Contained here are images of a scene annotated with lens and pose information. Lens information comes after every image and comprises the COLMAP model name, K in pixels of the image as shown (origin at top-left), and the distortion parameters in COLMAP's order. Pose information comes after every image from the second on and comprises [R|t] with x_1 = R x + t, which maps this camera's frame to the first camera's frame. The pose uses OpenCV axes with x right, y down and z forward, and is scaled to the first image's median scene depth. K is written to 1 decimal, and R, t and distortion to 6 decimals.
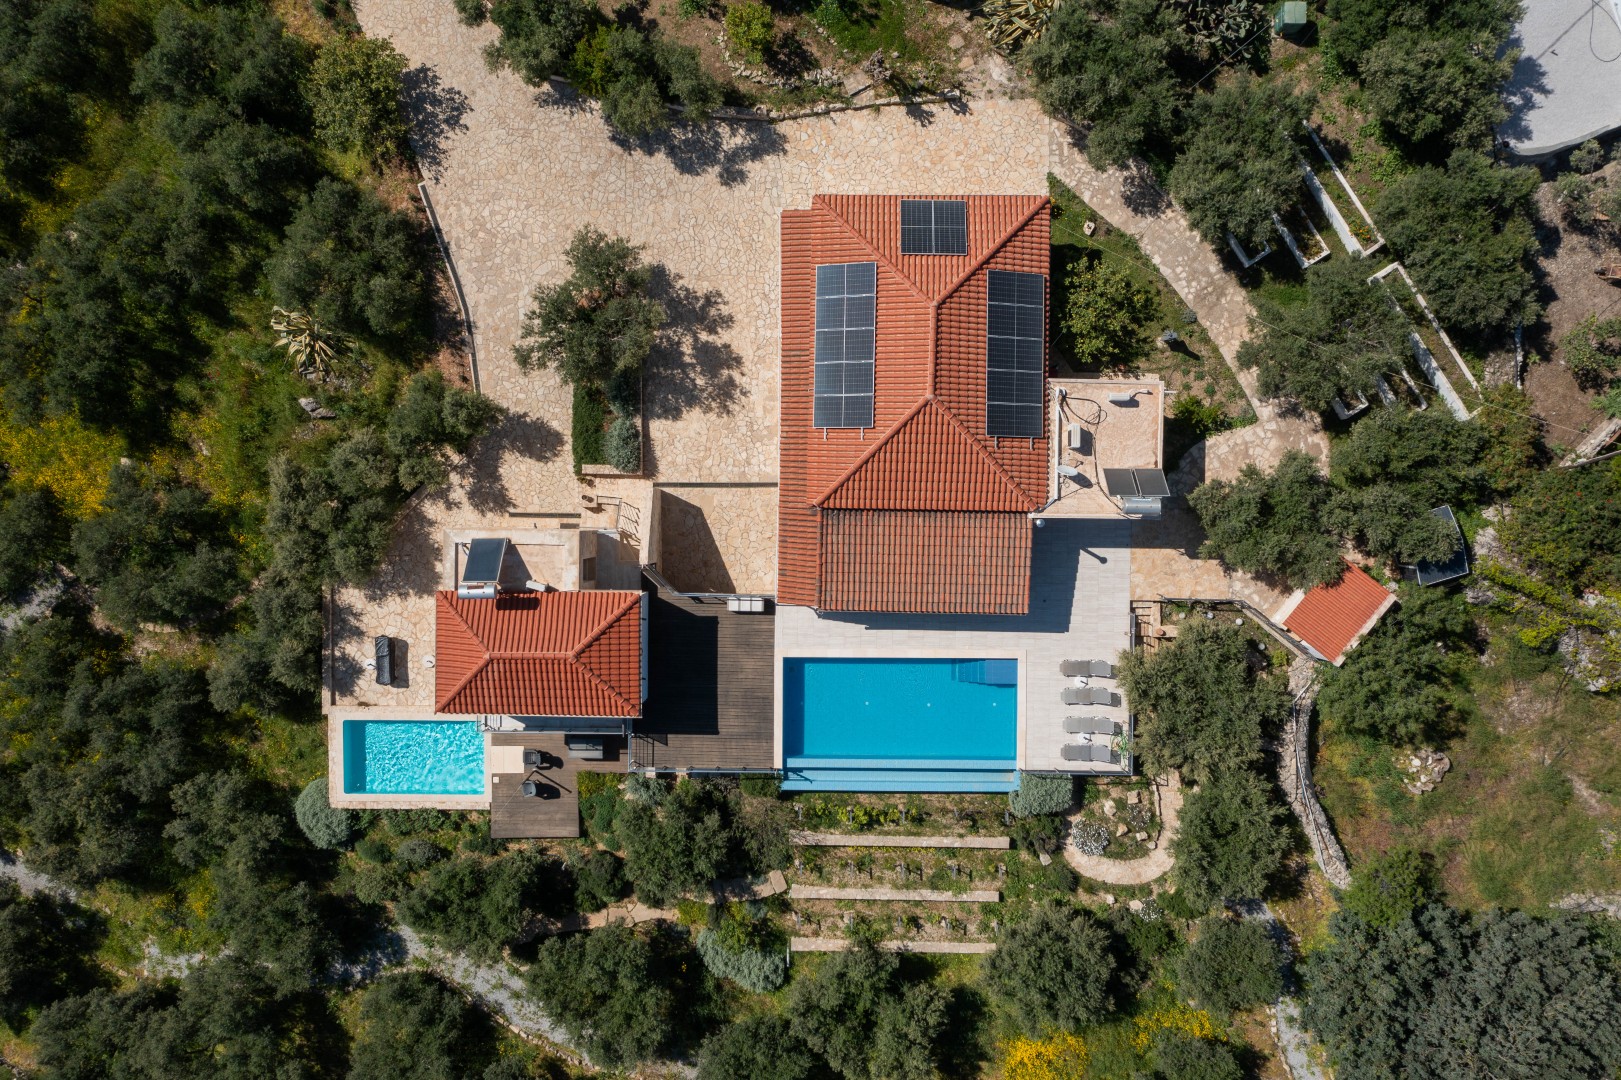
lens RADIAL K [[1265.3, 0, 807.8], [0, 1265.3, 536.8], [0, 0, 1]] dist [-0.025461, -0.005106]
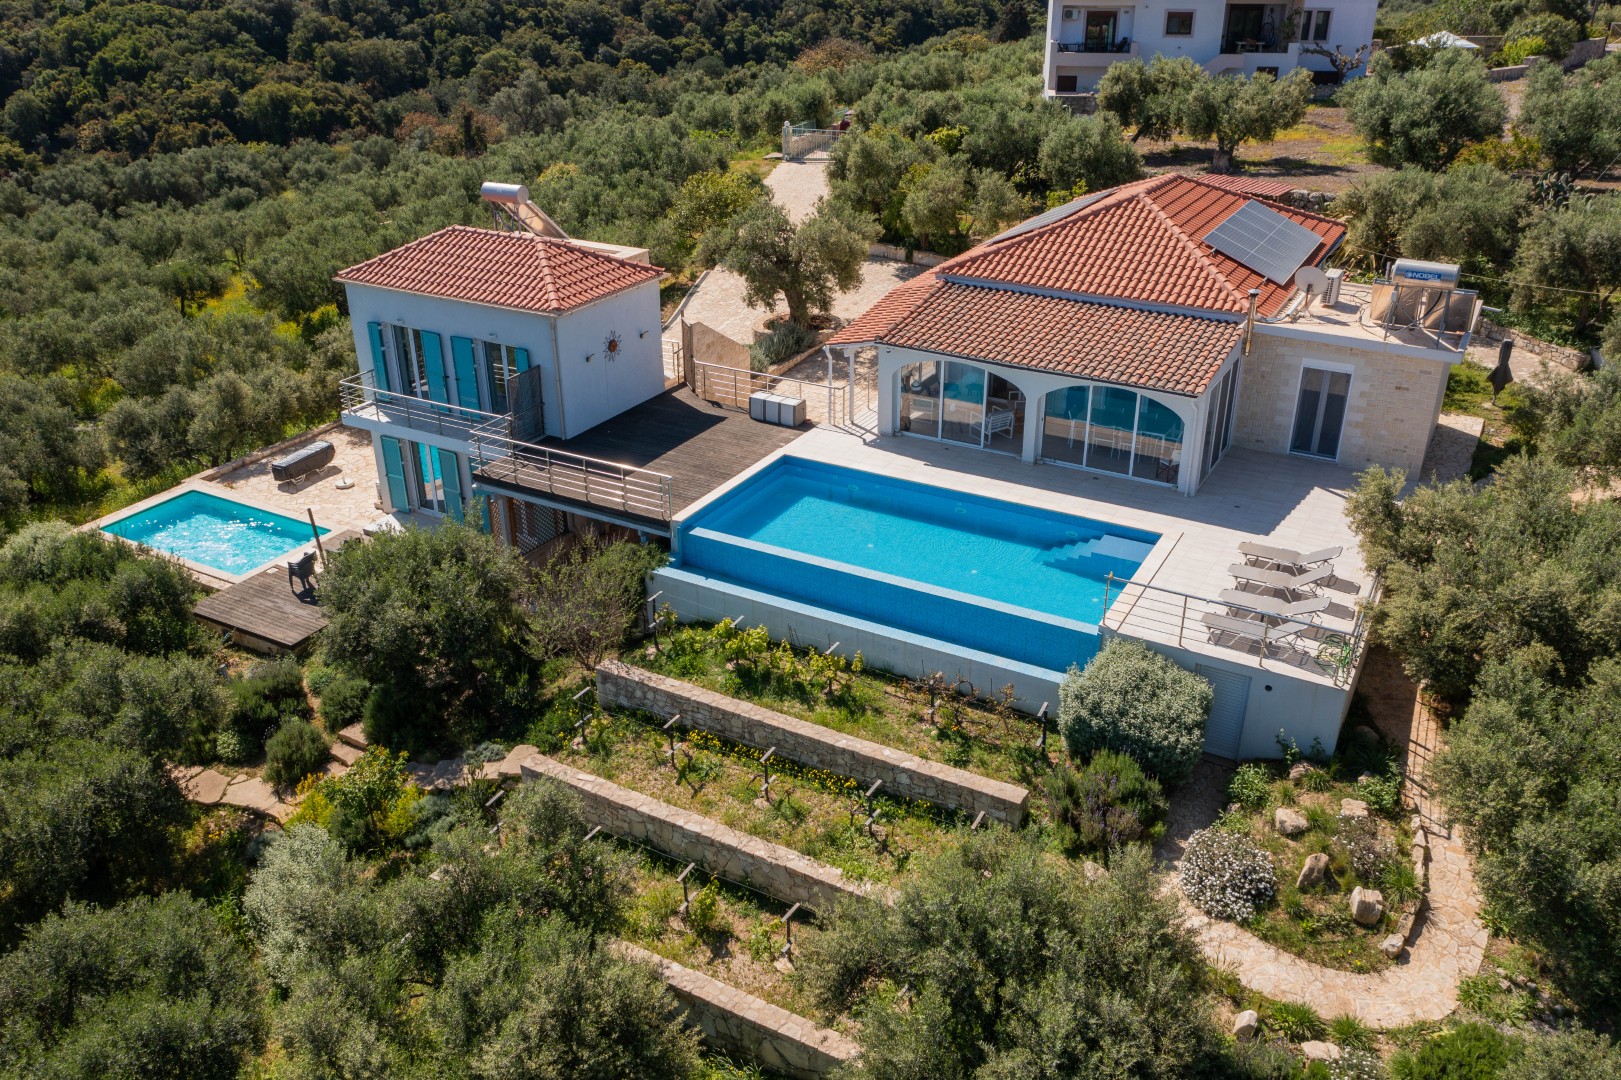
lens RADIAL K [[1265.3, 0, 811.1], [0, 1265.3, 539.2], [0, 0, 1]] dist [-0.025461, -0.005106]
pose [[0.873815, 0.222412, -0.432411, 0.261297], [-0.485952, 0.367893, -0.792784, 0.578938], [-0.017244, 0.902878, 0.429552, 0.755379]]
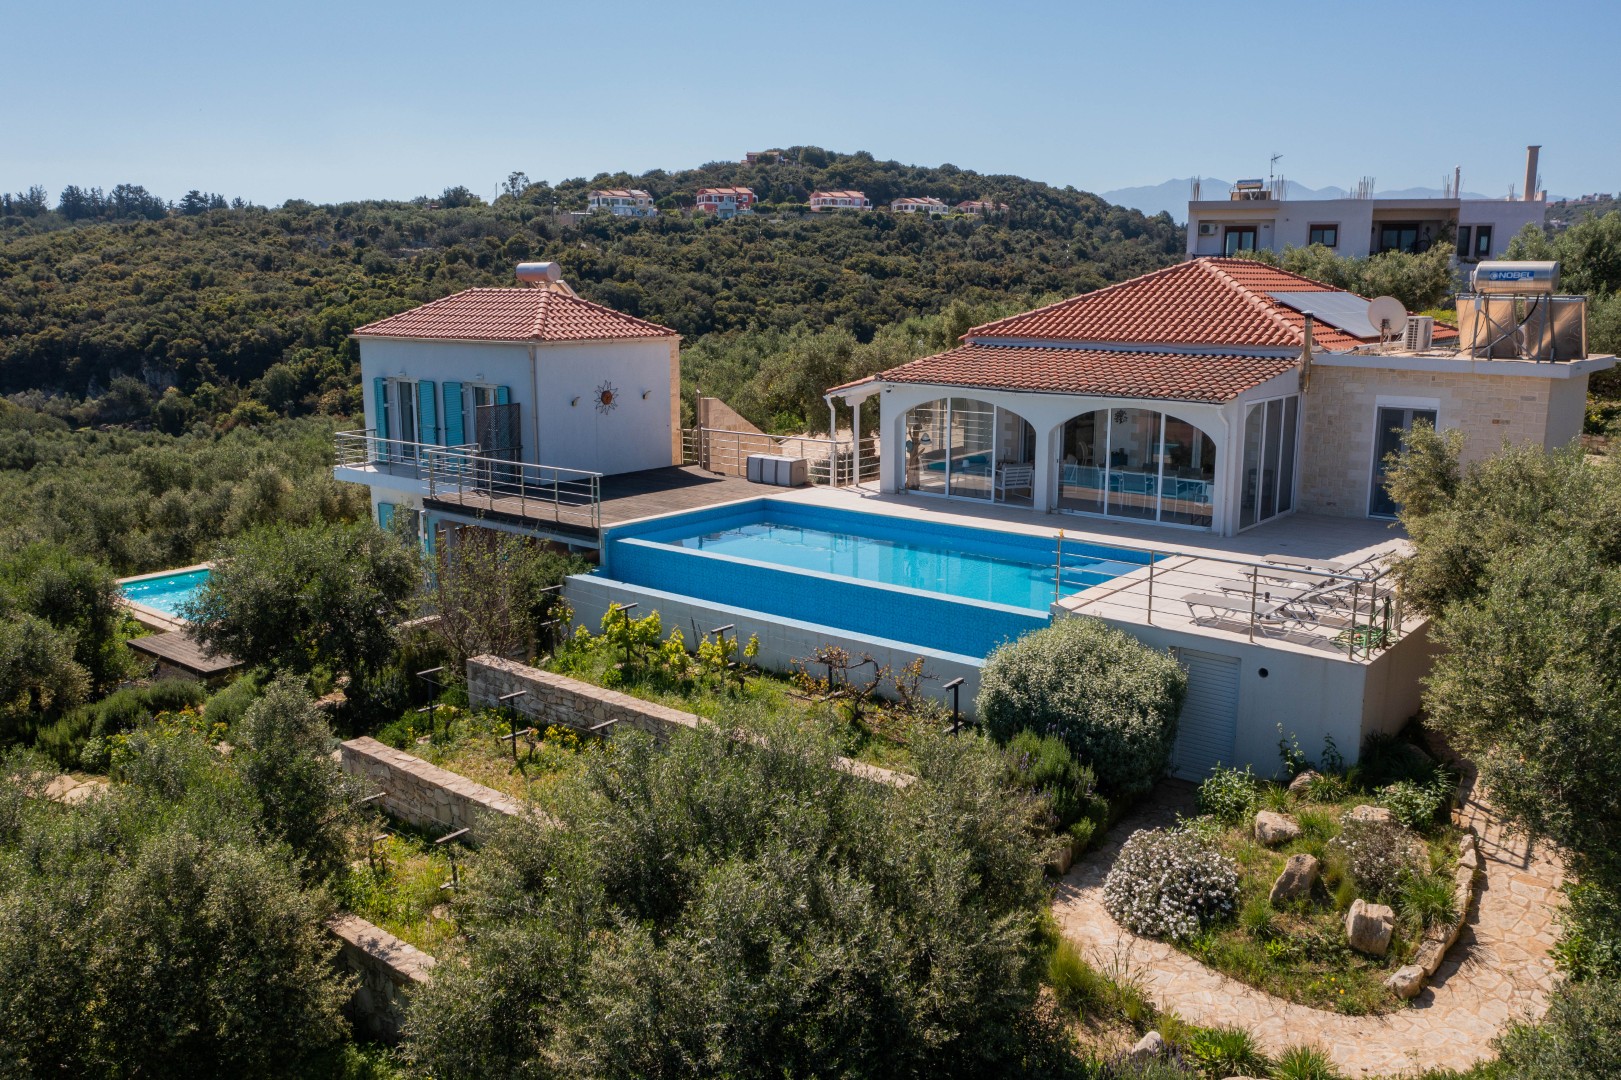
lens RADIAL K [[1265.3, 0, 813.0], [0, 1265.3, 542.3], [0, 0, 1]] dist [-0.025461, -0.005106]
pose [[0.778983, 0.139331, -0.611369, 0.323836], [-0.626526, 0.133300, -0.767917, 0.490356], [-0.025499, 0.981233, 0.191133, 0.893540]]
